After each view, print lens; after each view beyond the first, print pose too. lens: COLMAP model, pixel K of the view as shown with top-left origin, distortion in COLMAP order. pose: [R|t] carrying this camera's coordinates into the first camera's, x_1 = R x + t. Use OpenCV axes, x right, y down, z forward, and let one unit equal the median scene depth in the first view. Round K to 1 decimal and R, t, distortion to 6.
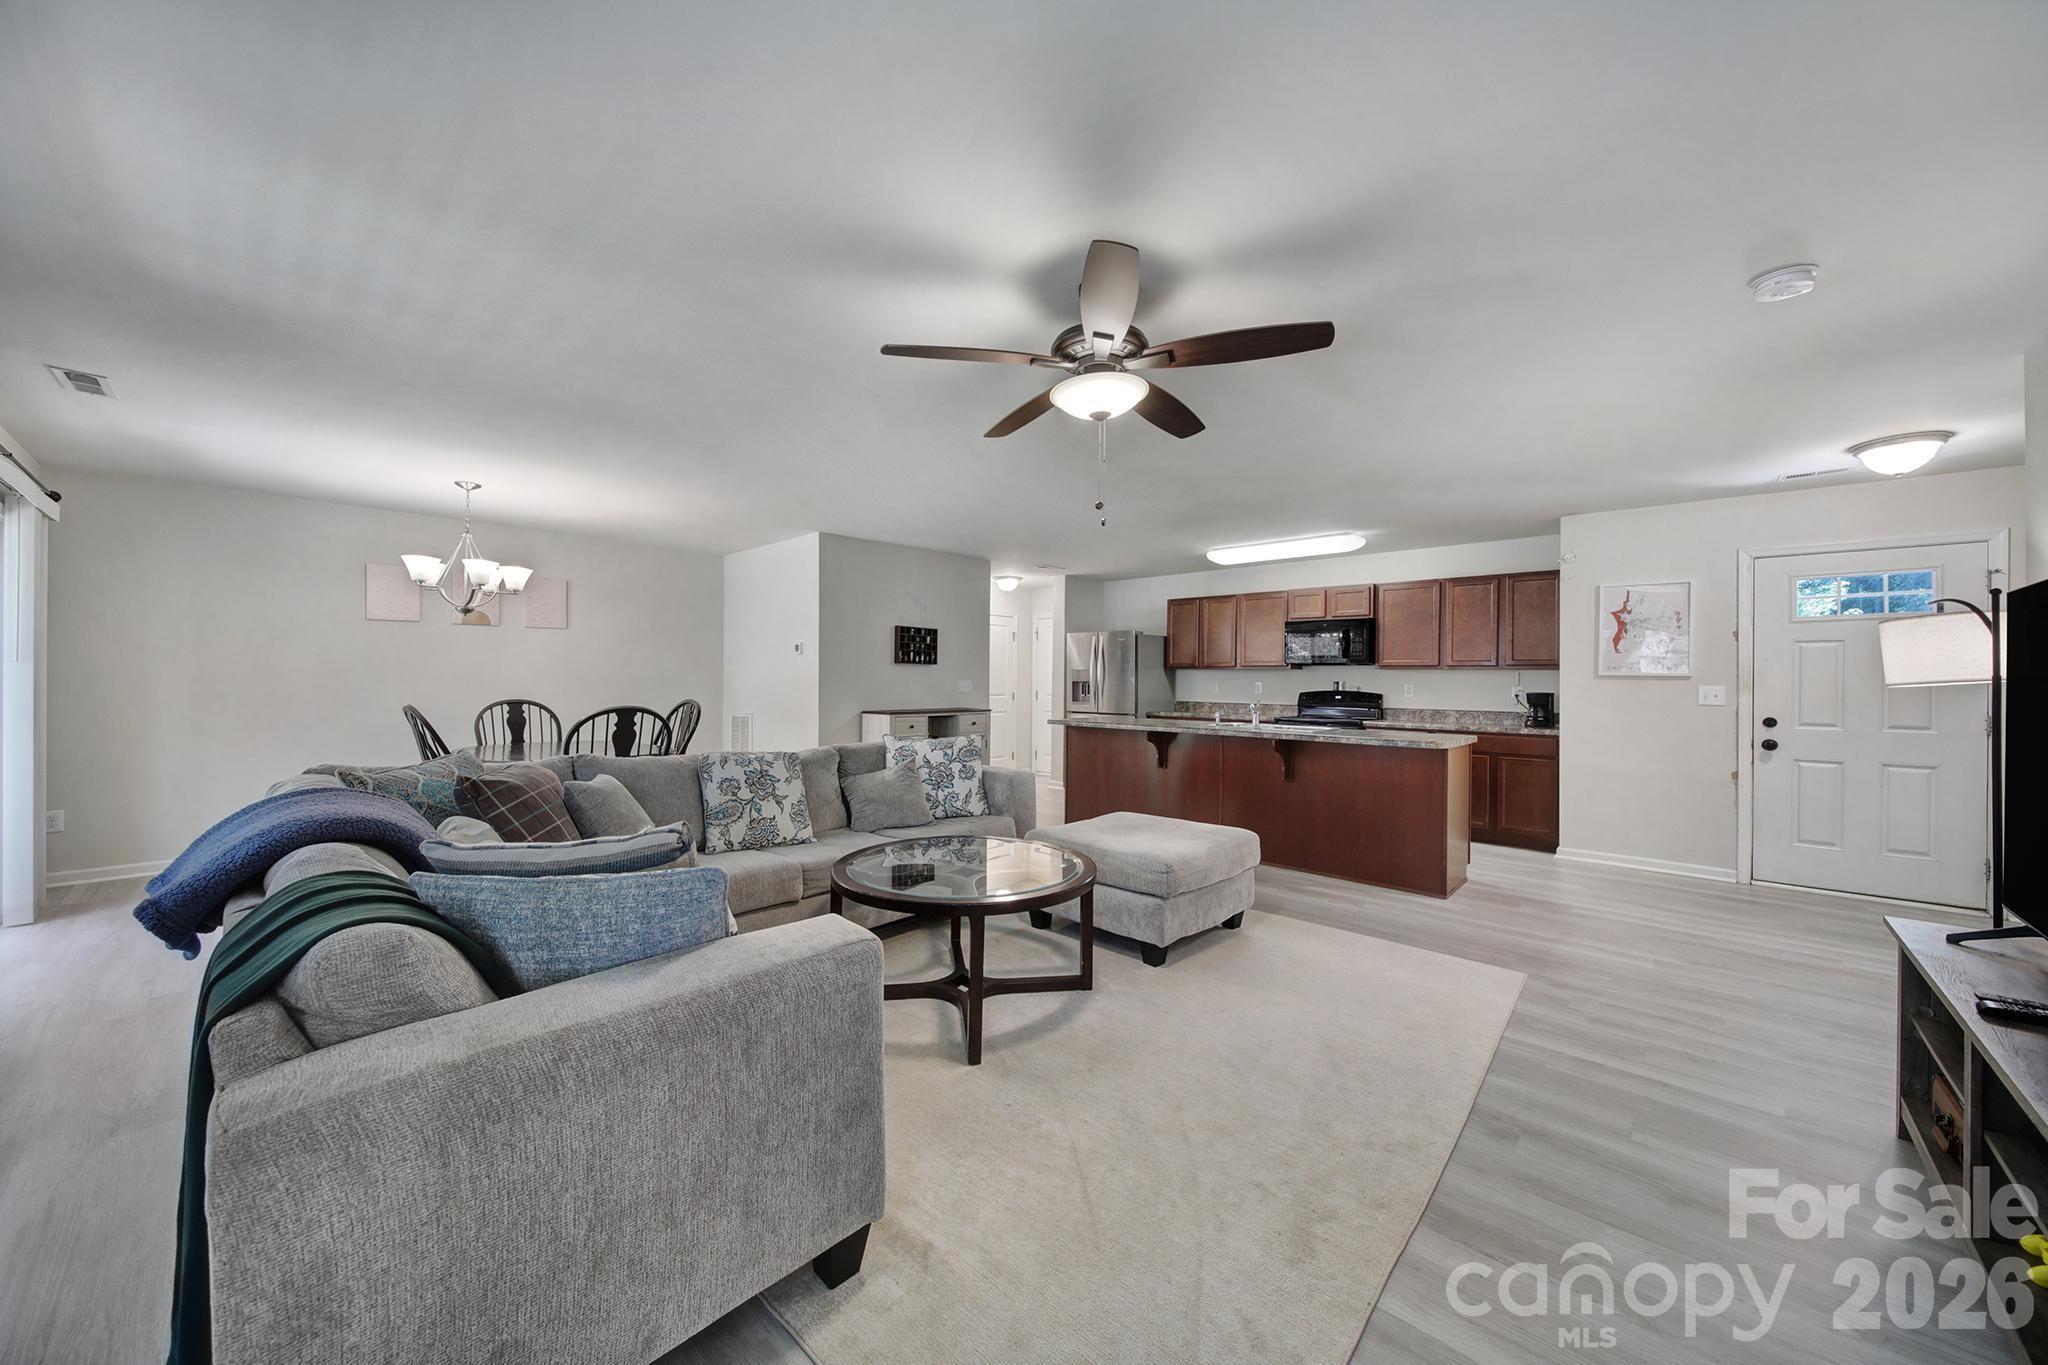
lens RADIAL K [[718.8, 0, 1020.2], [0, 718.8, 682.5], [0, 0, 1]] dist [-0.004184, -0.000826]
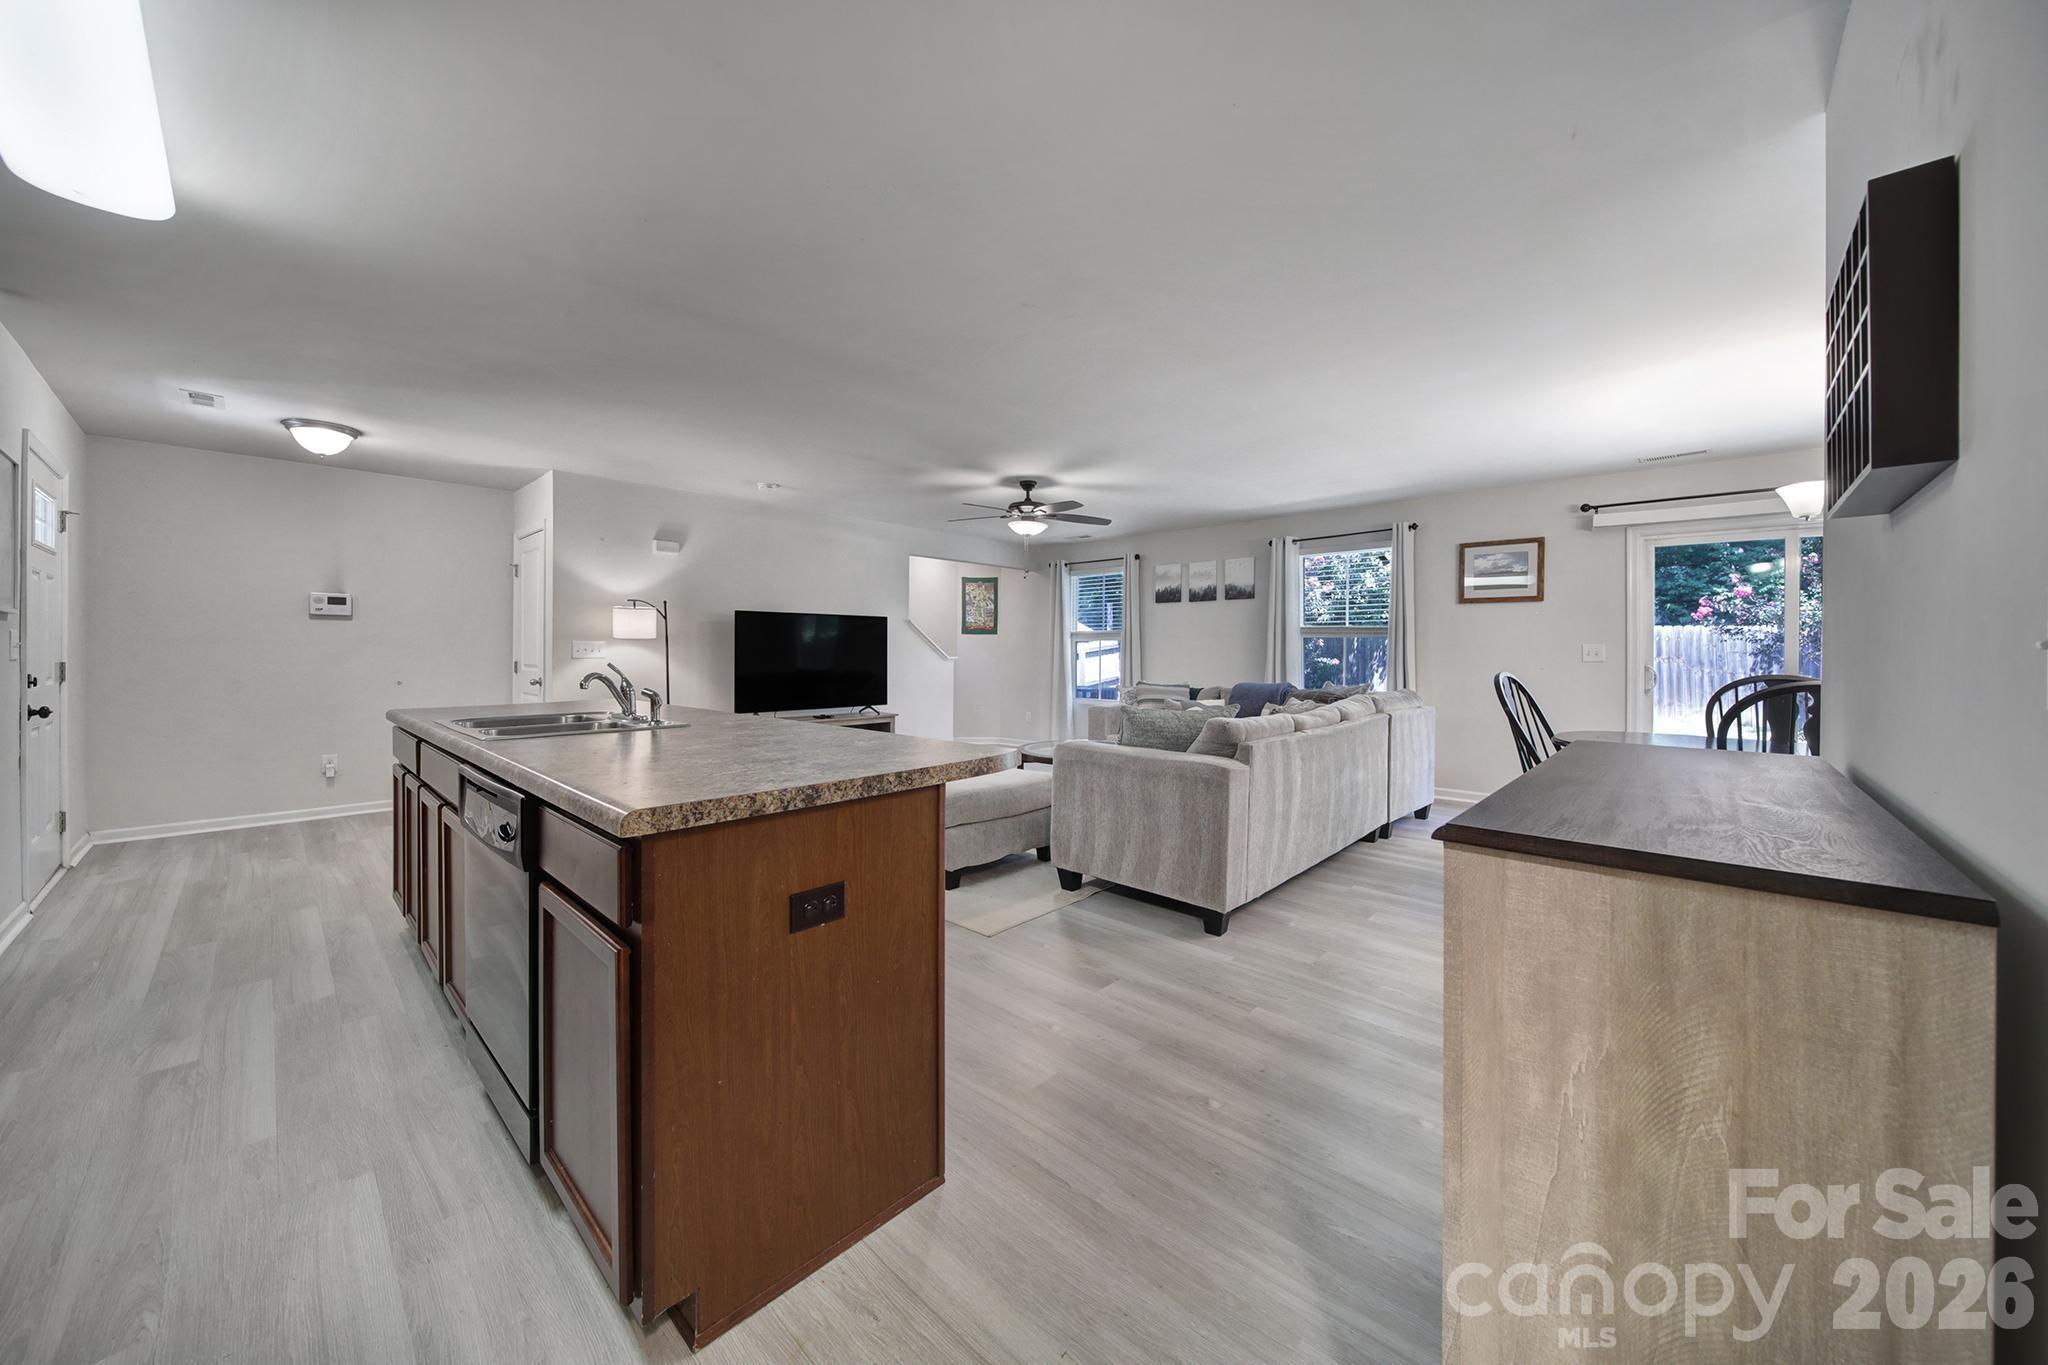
lens RADIAL K [[718.8, 0, 1015.0], [0, 718.8, 652.1], [0, 0, 1]] dist [-0.004184, -0.000826]
pose [[-0.999714, -0.013534, 0.019727, 0.032683], [-0.013543, 0.999908, -0.000349, 0.010372], [-0.019721, -0.000616, -0.999805, 1.178027]]
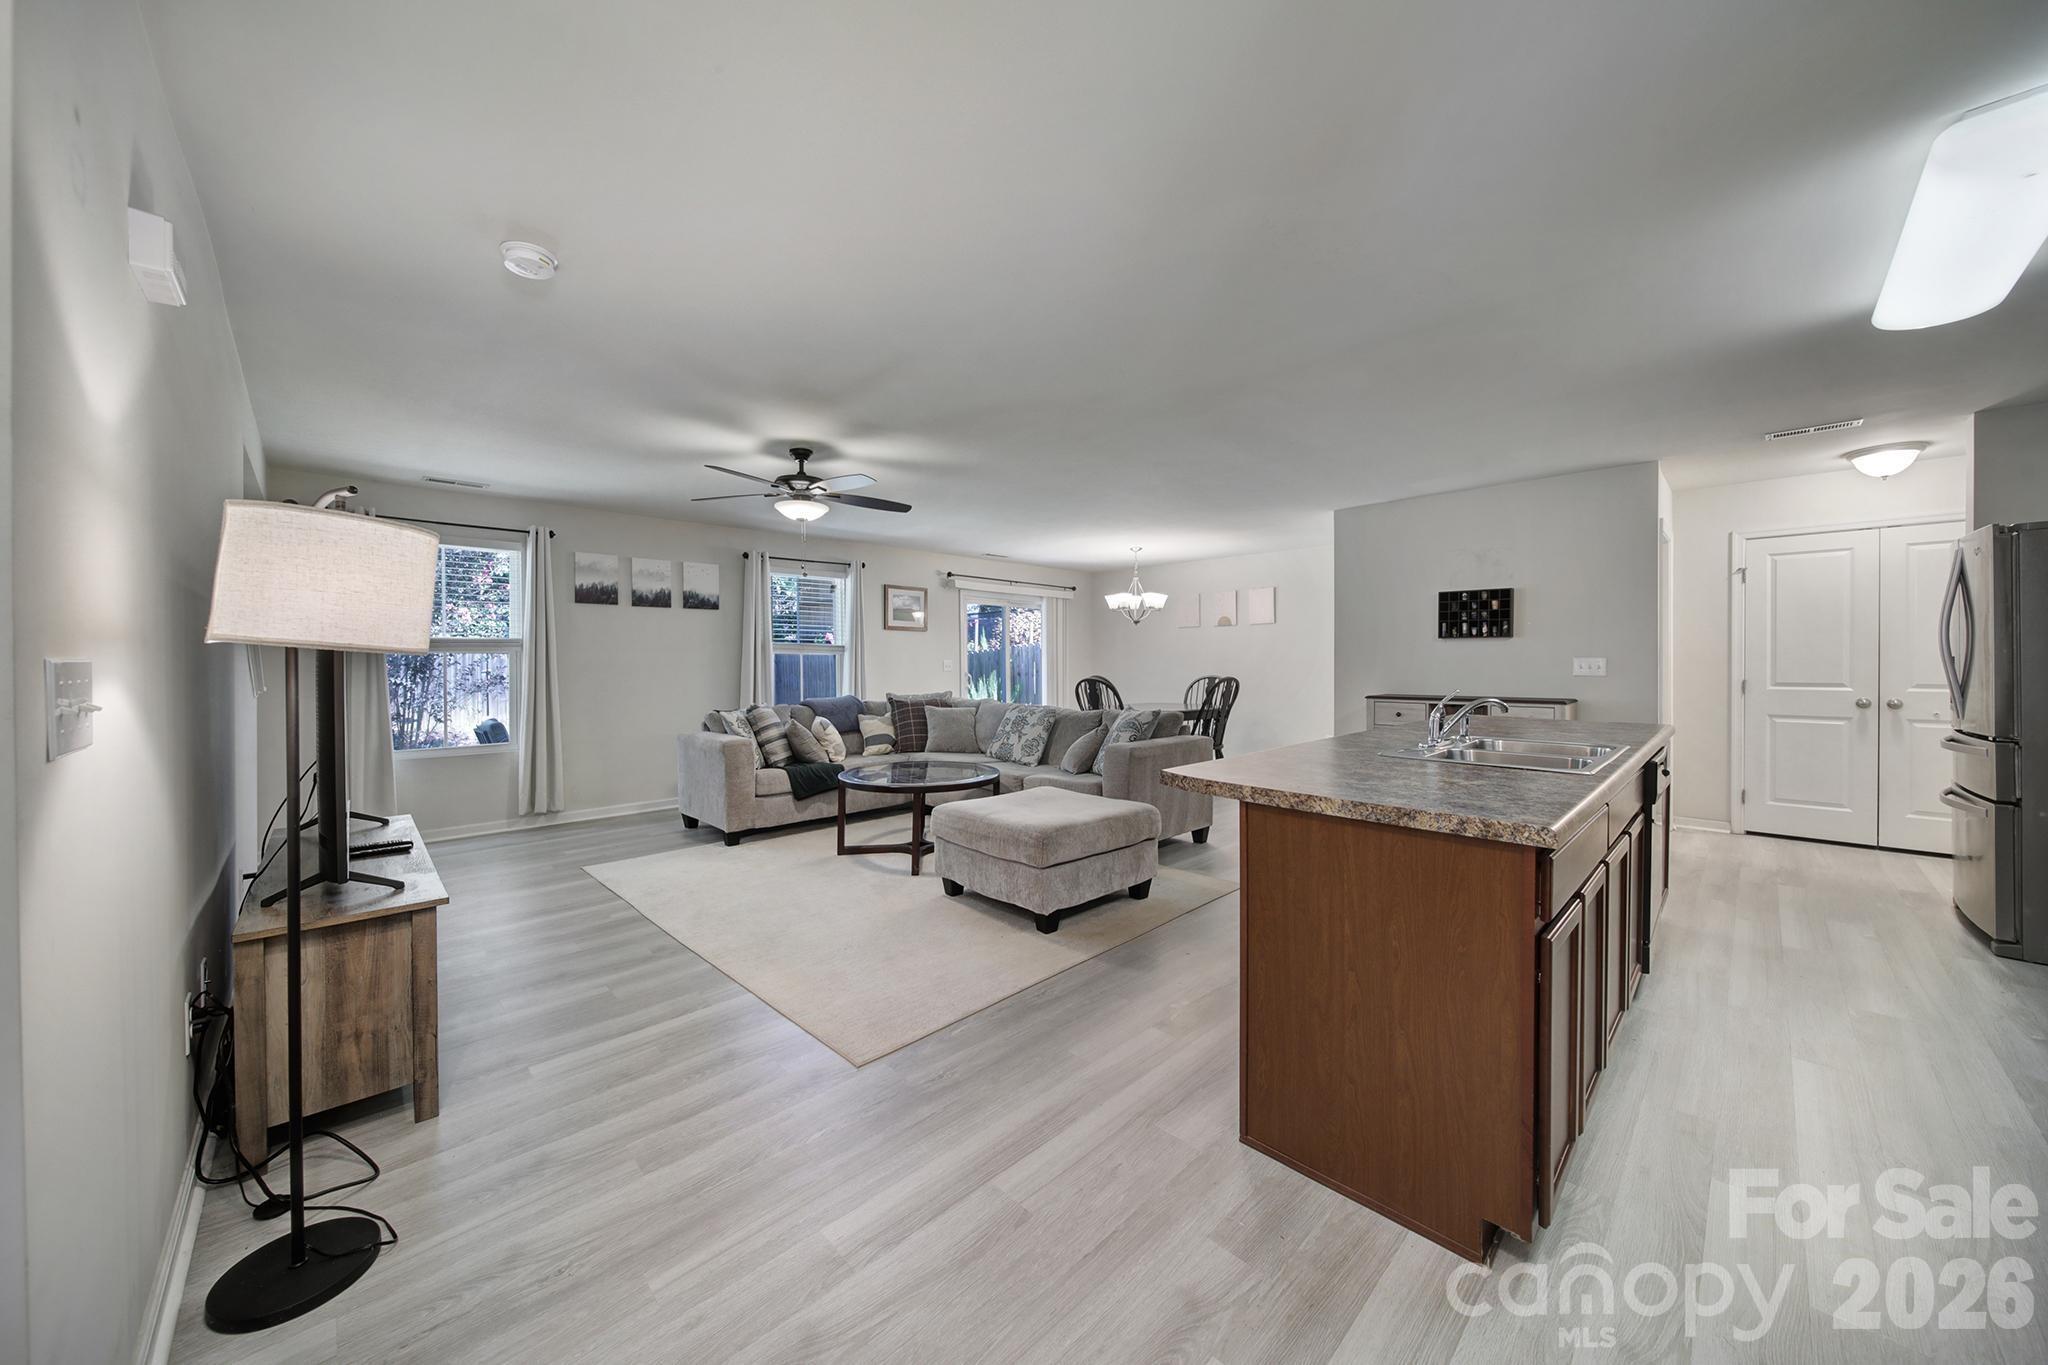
lens RADIAL K [[718.8, 0, 1026.9], [0, 718.8, 668.2], [0, 0, 1]] dist [-0.004184, -0.000826]
pose [[-0.047920, 0.001247, -0.998850, 0.670170], [0.001790, 0.999998, 0.001162, 0.005468], [0.998850, -0.001732, -0.047922, 0.571929]]
